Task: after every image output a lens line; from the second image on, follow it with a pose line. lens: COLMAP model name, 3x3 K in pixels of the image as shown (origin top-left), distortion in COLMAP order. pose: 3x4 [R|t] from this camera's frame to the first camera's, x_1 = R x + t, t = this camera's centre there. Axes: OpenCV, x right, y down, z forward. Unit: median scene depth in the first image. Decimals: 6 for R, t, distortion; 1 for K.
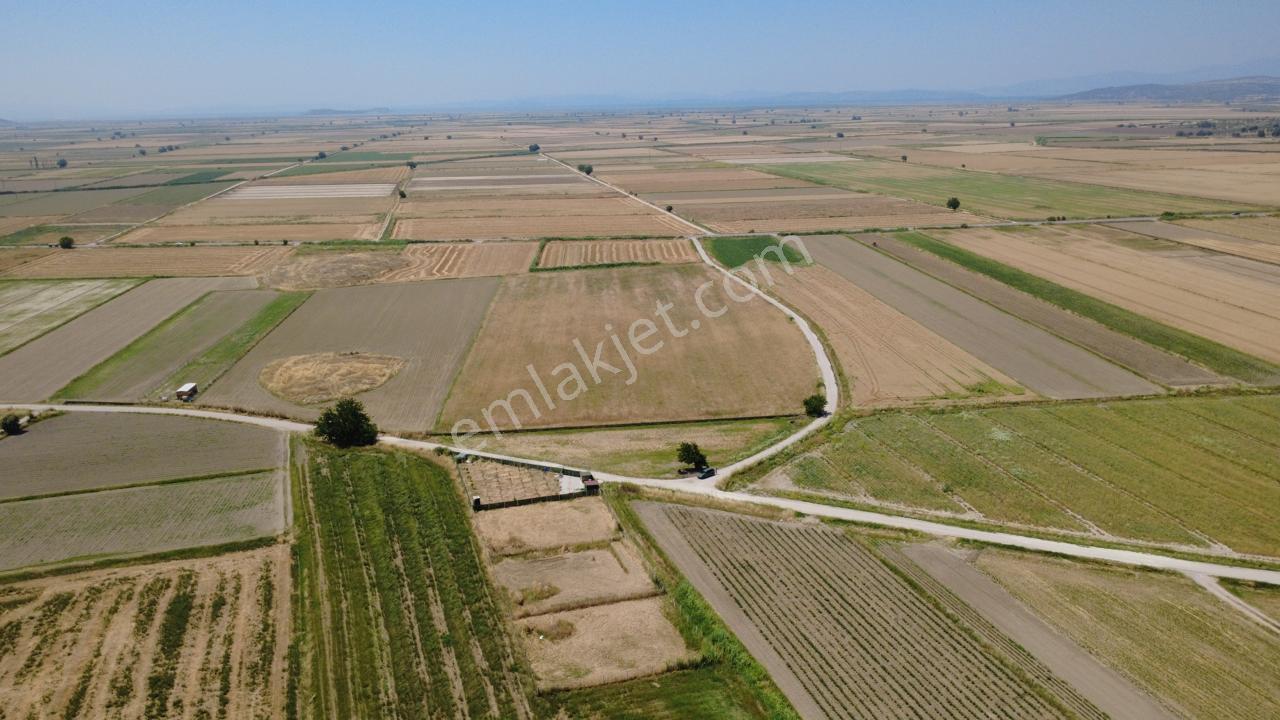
lens RADIAL K [[935.6, 0, 641.2], [0, 935.6, 362.9], [0, 0, 1]] dist [0.002901, -0.003567]
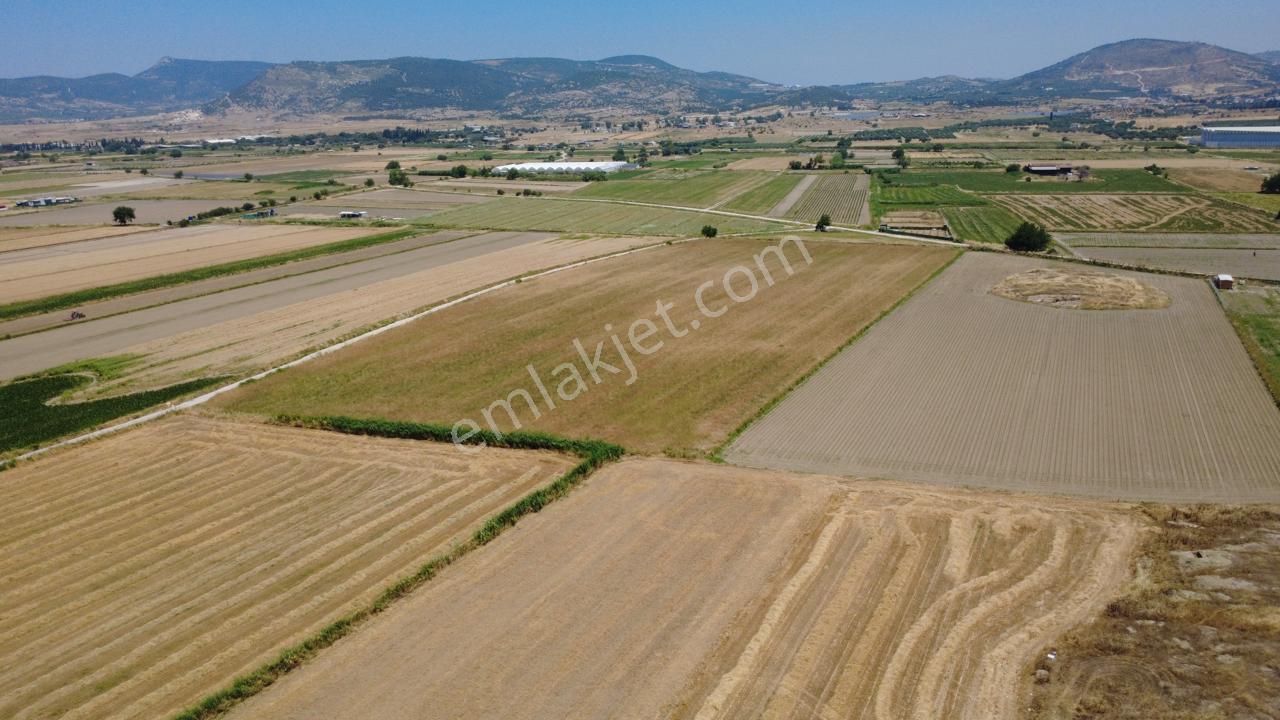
lens RADIAL K [[935.6, 0, 640.8], [0, 935.6, 361.1], [0, 0, 1]] dist [0.002901, -0.003567]
pose [[-0.849219, -0.099370, 0.518607, -0.546256], [0.184487, 0.864406, 0.467726, -0.519667], [-0.494765, 0.492878, -0.715737, 2.290501]]
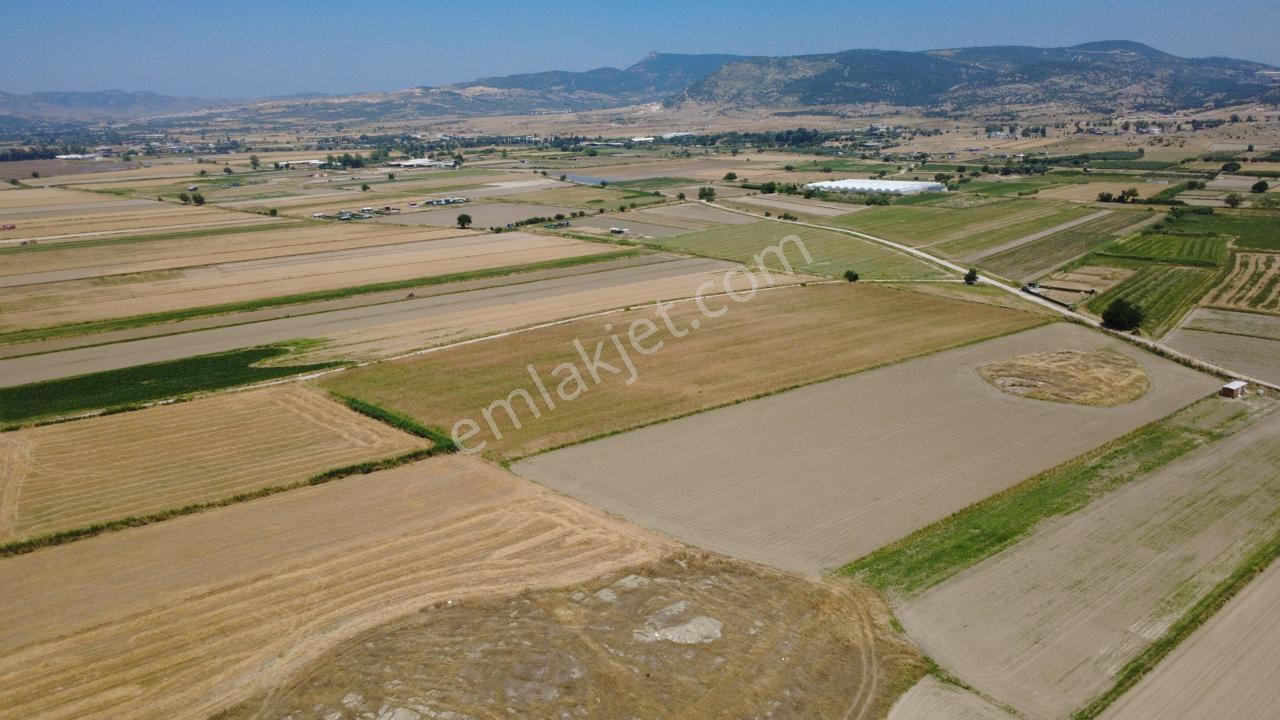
lens RADIAL K [[935.6, 0, 640.8], [0, 935.6, 358.4], [0, 0, 1]] dist [0.002901, -0.003567]
pose [[-0.512628, -0.195643, 0.836024, -1.076881], [0.267713, 0.888733, 0.372133, -0.562221], [-0.815808, 0.414581, -0.403213, 2.078628]]
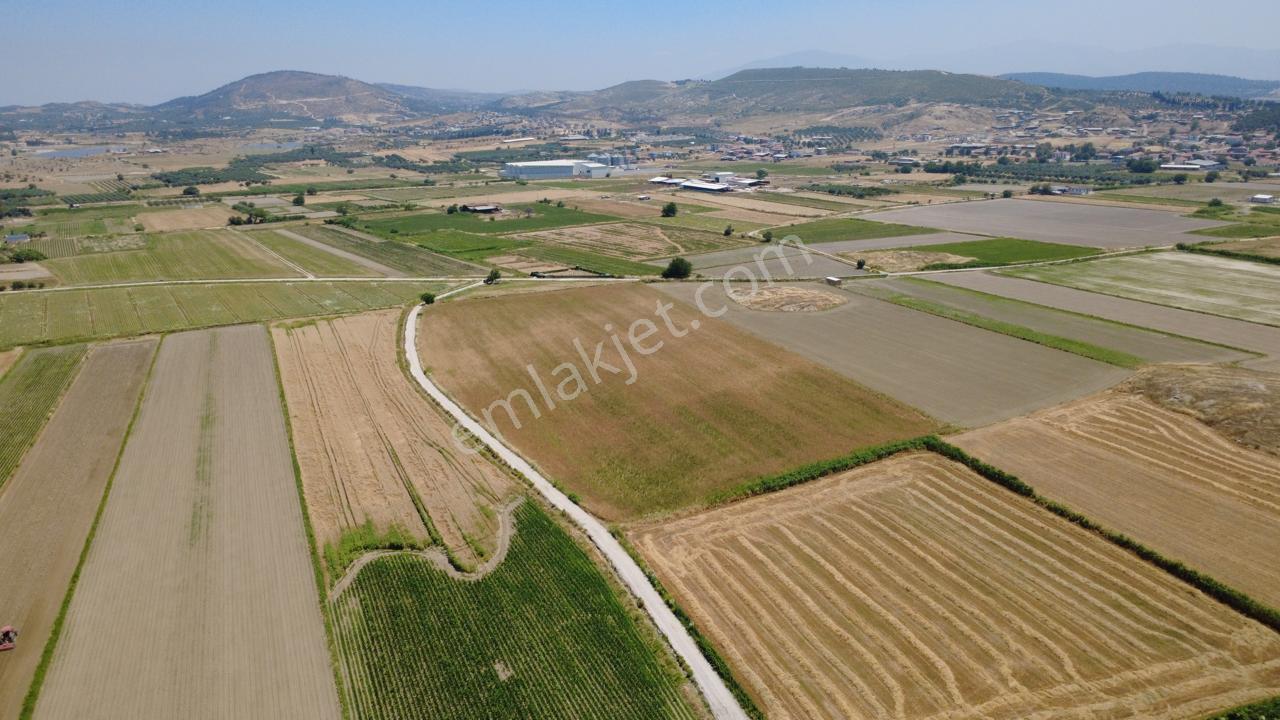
lens RADIAL K [[935.6, 0, 641.9], [0, 935.6, 362.8], [0, 0, 1]] dist [0.002901, -0.003567]
pose [[-0.951527, 0.123433, -0.281709, 0.308908], [-0.041019, 0.856825, 0.513973, -0.724381], [0.304817, 0.500615, -0.810229, 2.525111]]
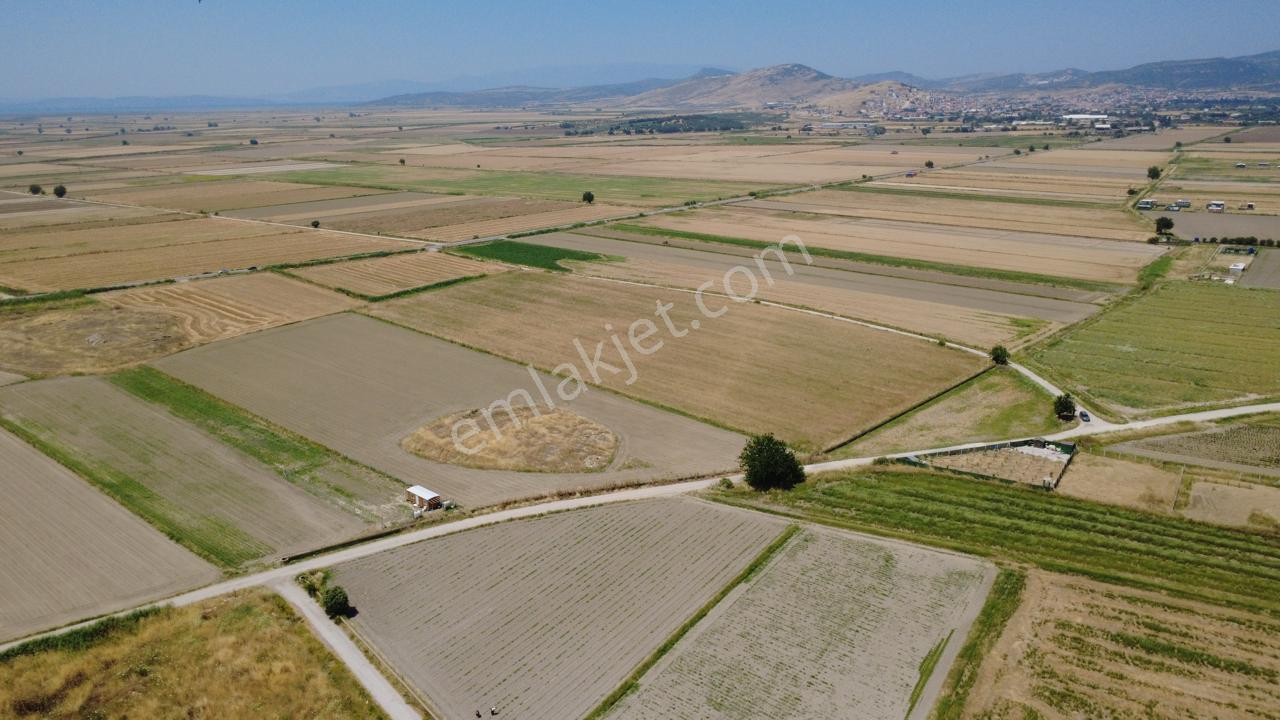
lens RADIAL K [[935.6, 0, 641.2], [0, 935.6, 362.2], [0, 0, 1]] dist [0.002901, -0.003567]
pose [[0.758431, -0.173651, 0.628193, -0.892472], [0.178149, 0.982382, 0.056476, -0.092165], [-0.626933, 0.069079, 0.776005, 0.380568]]
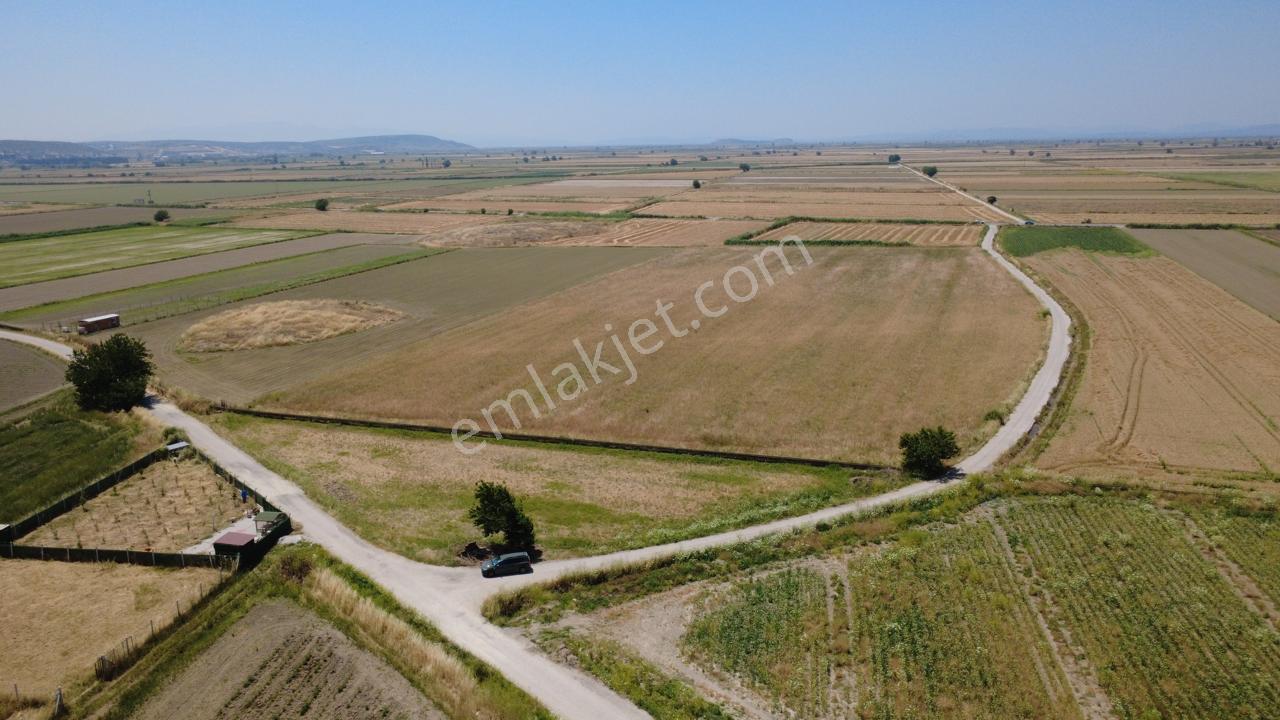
lens RADIAL K [[935.6, 0, 641.7], [0, 935.6, 362.5], [0, 0, 1]] dist [0.002901, -0.003567]
pose [[0.914274, 0.099407, -0.392709, 0.234192], [-0.112974, 0.993531, -0.011524, 0.024144], [0.389023, 0.054902, 0.919591, 0.546179]]
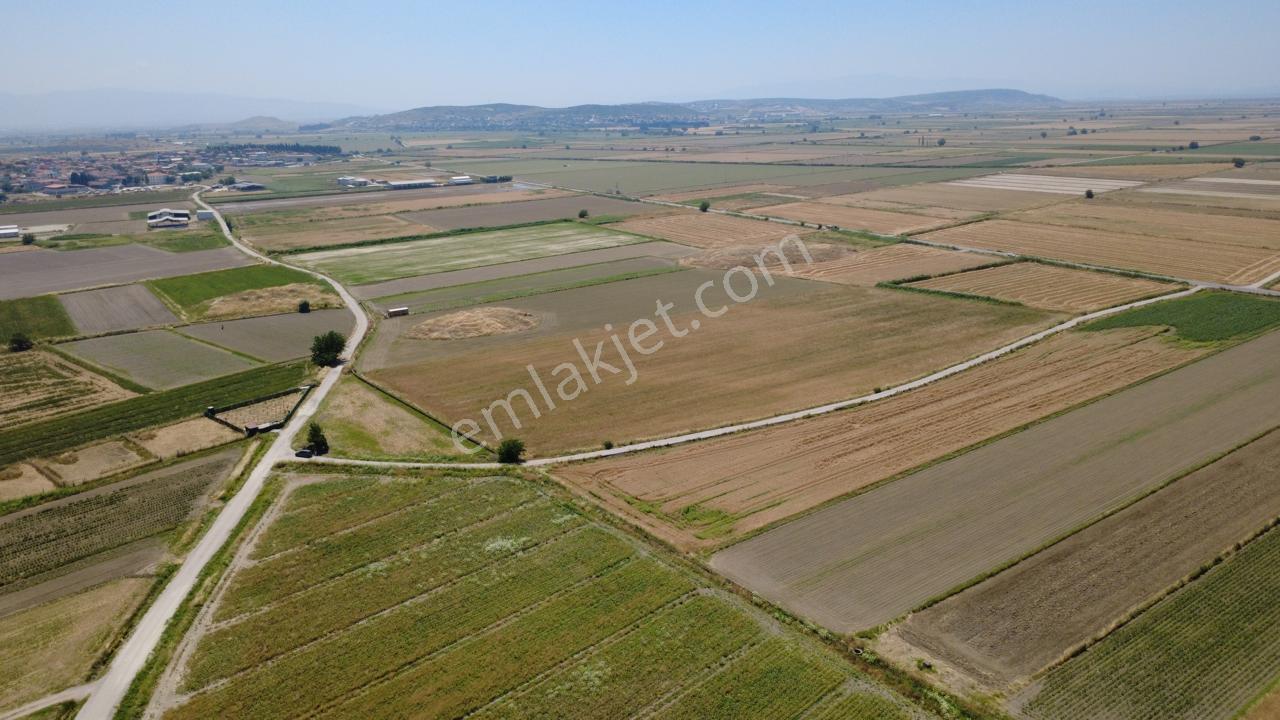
lens RADIAL K [[935.6, 0, 641.8], [0, 935.6, 359.9], [0, 0, 1]] dist [0.002901, -0.003567]
pose [[0.524107, 0.232890, -0.819191, 0.984703], [-0.218331, 0.966481, 0.135078, -0.191459], [0.823191, 0.108059, 0.557386, 0.596329]]
